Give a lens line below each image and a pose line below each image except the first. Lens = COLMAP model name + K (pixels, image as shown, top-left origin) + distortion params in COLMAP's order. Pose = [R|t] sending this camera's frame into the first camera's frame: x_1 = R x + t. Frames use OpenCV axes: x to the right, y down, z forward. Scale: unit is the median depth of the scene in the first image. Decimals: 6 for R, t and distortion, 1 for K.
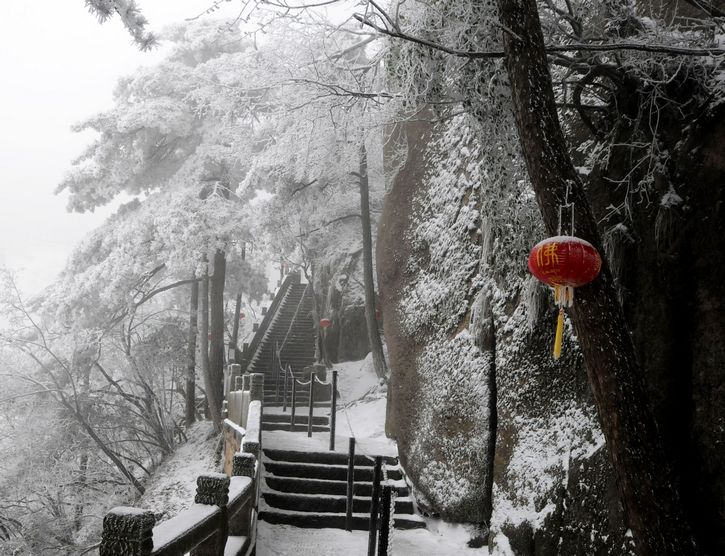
lens RADIAL K [[728.4, 0, 362.5], [0, 728.4, 278.0], [0, 0, 1]] dist [-0.132145, 0.016308]
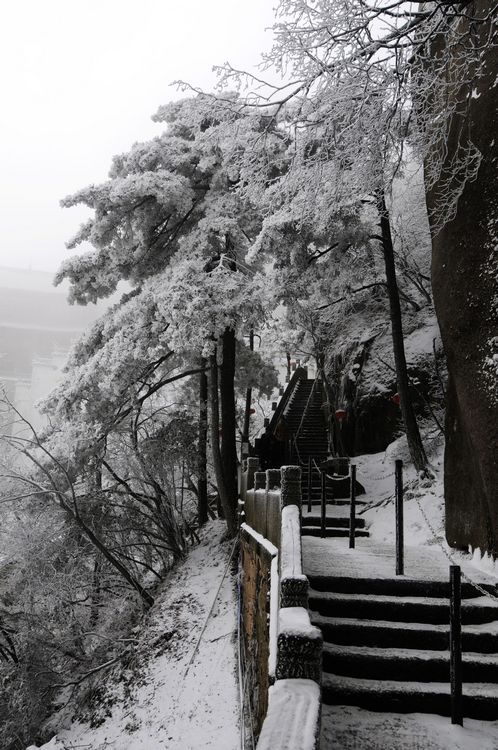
lens RADIAL K [[645.4, 0, 249.0], [0, 645.4, 375.0], [0, 0, 1]] dist [-0.092923, 0.002813]
pose [[0.986455, -0.038045, -0.159560, -0.043330], [0.035575, 0.999199, -0.018307, 0.028621], [0.160129, 0.012383, 0.987018, 0.200539]]
